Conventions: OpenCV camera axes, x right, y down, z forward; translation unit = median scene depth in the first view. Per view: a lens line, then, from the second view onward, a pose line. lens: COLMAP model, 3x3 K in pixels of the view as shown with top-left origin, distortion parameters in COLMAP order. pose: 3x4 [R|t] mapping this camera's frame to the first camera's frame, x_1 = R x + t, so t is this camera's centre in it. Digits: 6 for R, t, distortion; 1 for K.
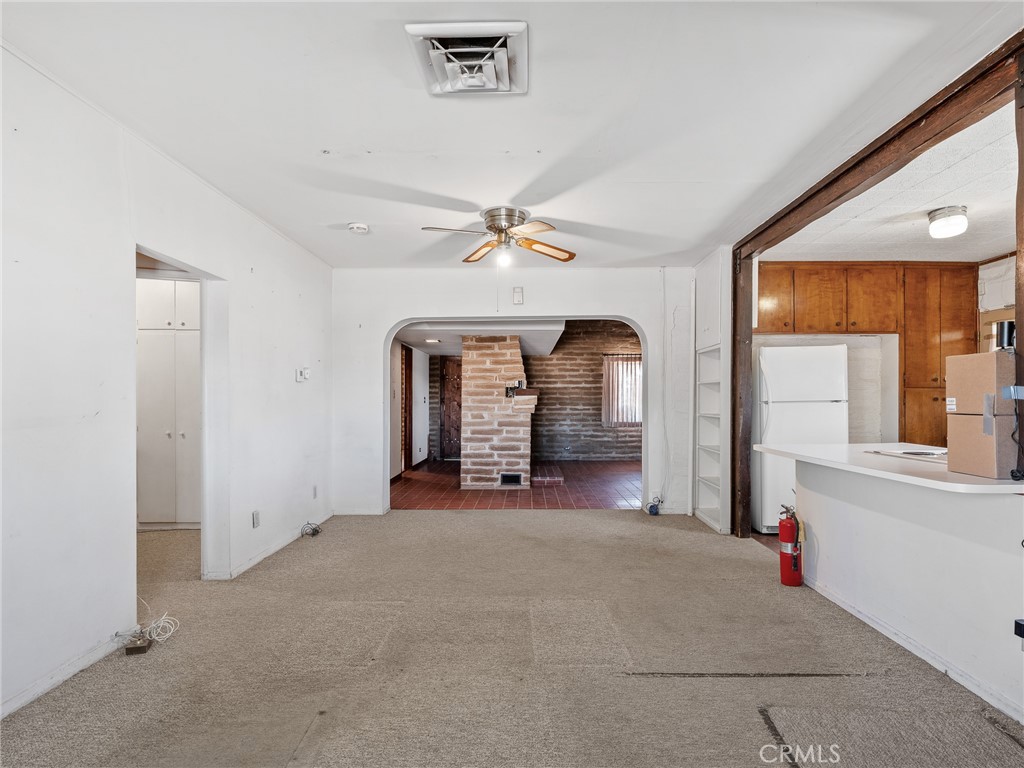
lens RADIAL K [[564.6, 0, 518.0], [0, 564.6, 398.9], [0, 0, 1]] dist [-0.004872, -0.000963]
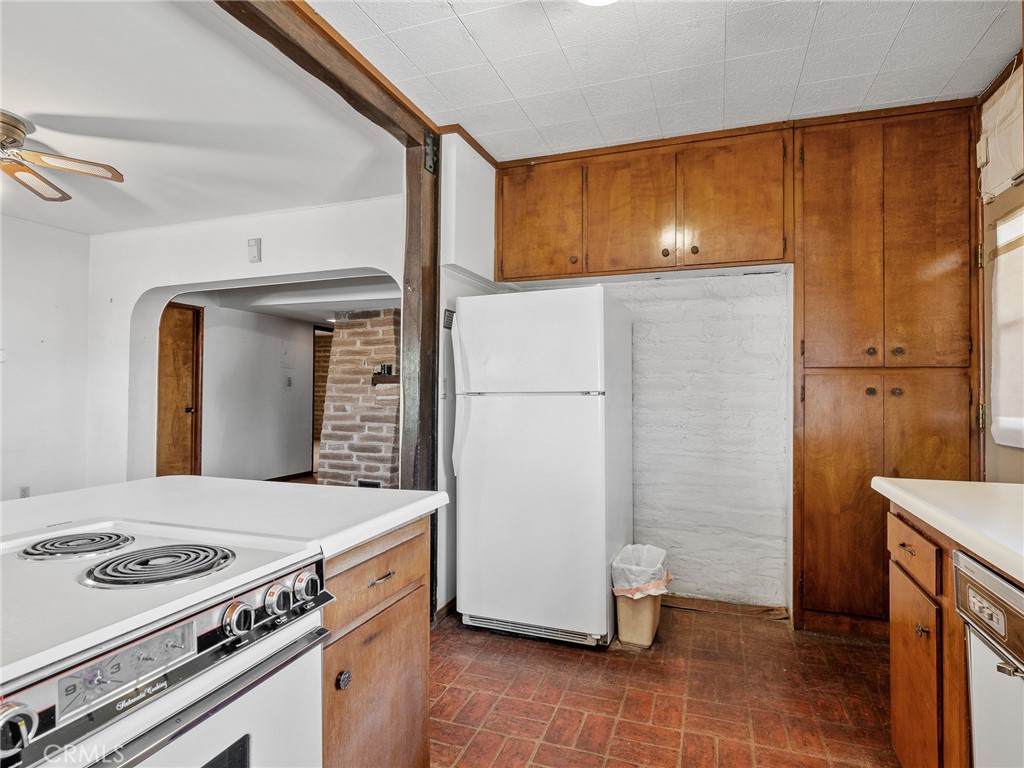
lens RADIAL K [[560.5, 0, 512.0], [0, 560.5, 384.0], [0, 0, 1]] dist [0.002324, 0.000419]
pose [[0.943367, 0.003390, -0.331735, 0.436568], [-0.006595, 0.999942, -0.008536, 0.000340], [0.331687, 0.010240, 0.943334, 0.313381]]
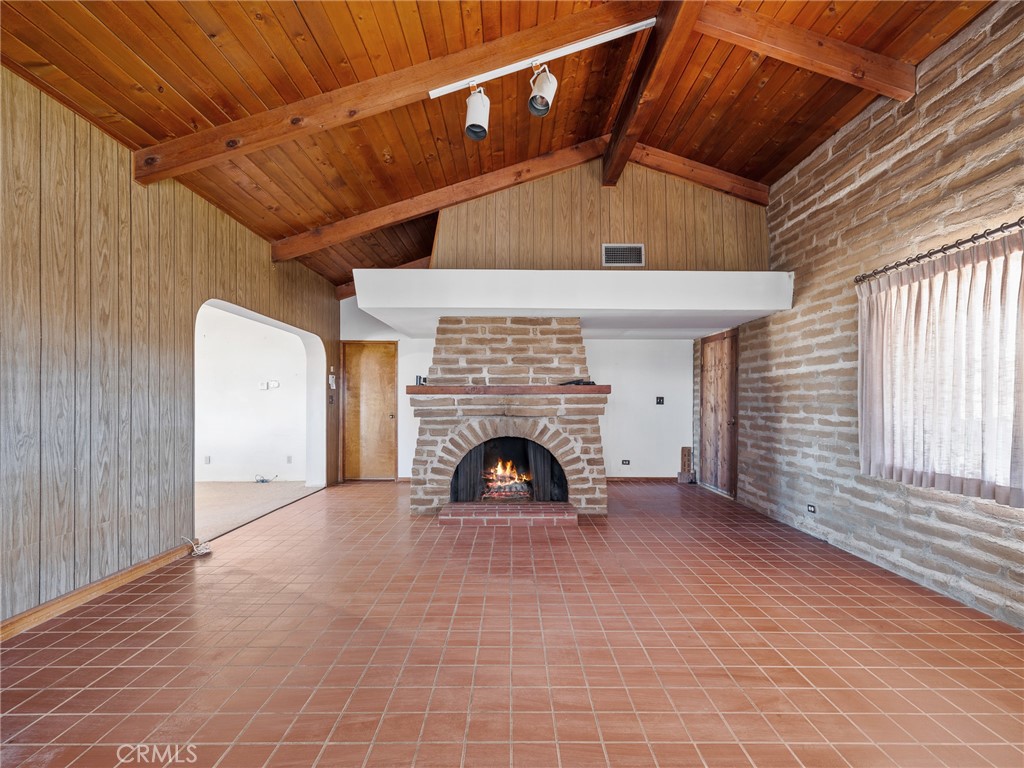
lens RADIAL K [[480.7, 0, 509.3], [0, 480.7, 398.8], [0, 0, 1]] dist [-0.000359, -0.000009]
pose [[0.011240, -0.002200, -0.999934, 0.612584], [0.002285, 0.999995, -0.002174, 0.001025], [0.999934, -0.002260, 0.011245, 0.997579]]
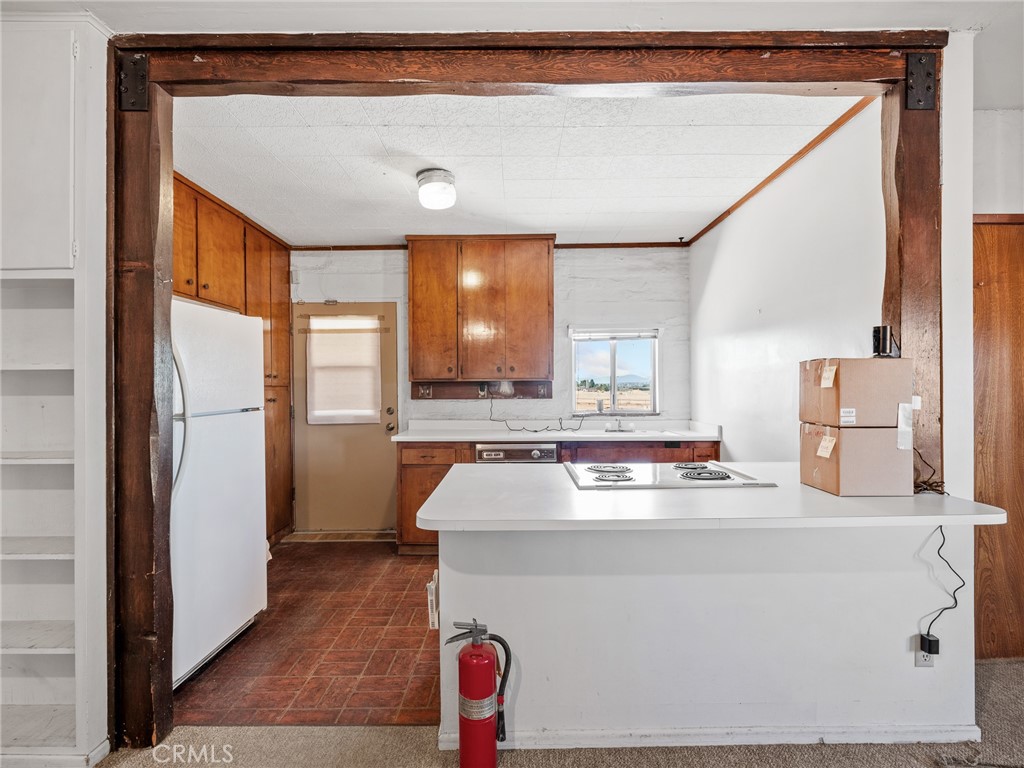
lens RADIAL K [[504.2, 0, 517.4], [0, 504.2, 387.9], [0, 0, 1]] dist [-0.004058, -0.000644]
pose [[-0.013608, 0.002079, 0.999905, 0.009884], [0.004789, 0.999987, -0.002014, -0.010182], [-0.999896, 0.004761, -0.013618, 0.466337]]
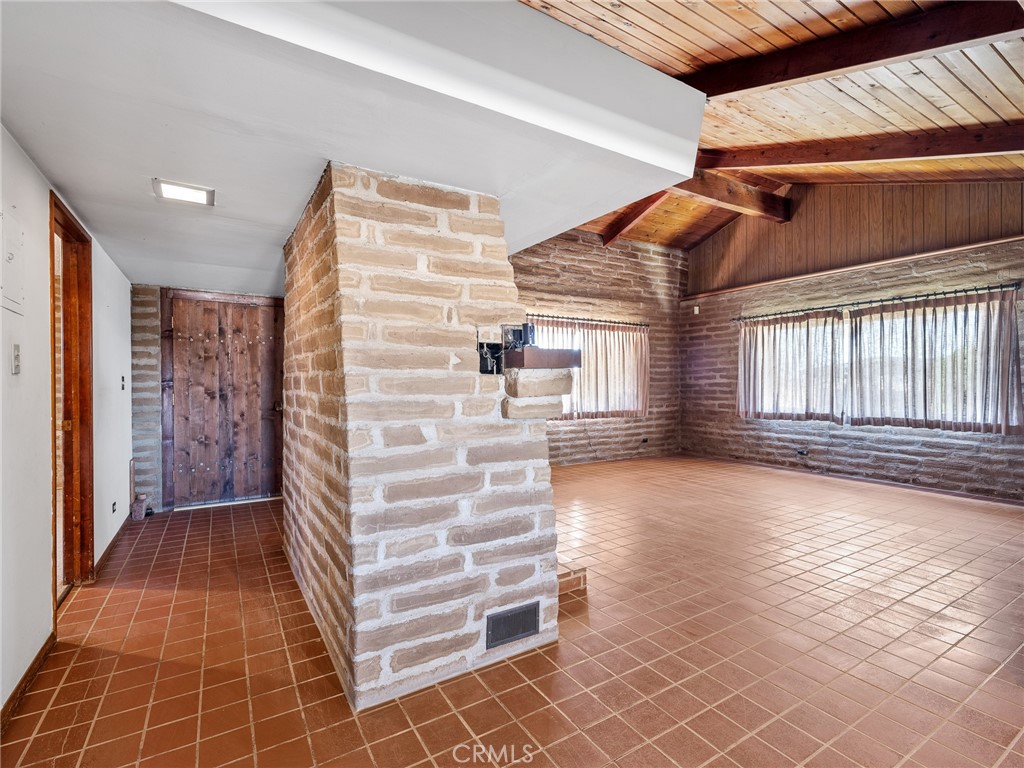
lens RADIAL K [[483.5, 0, 512.0], [0, 483.5, 384.0], [0, 0, 1]] dist [-0.002025, -0.000097]
pose [[0.843812, -0.005540, 0.536610, -0.160466], [0.002581, 0.999977, 0.006265, 0.001895], [-0.536633, -0.003902, 0.843807, 0.757700]]
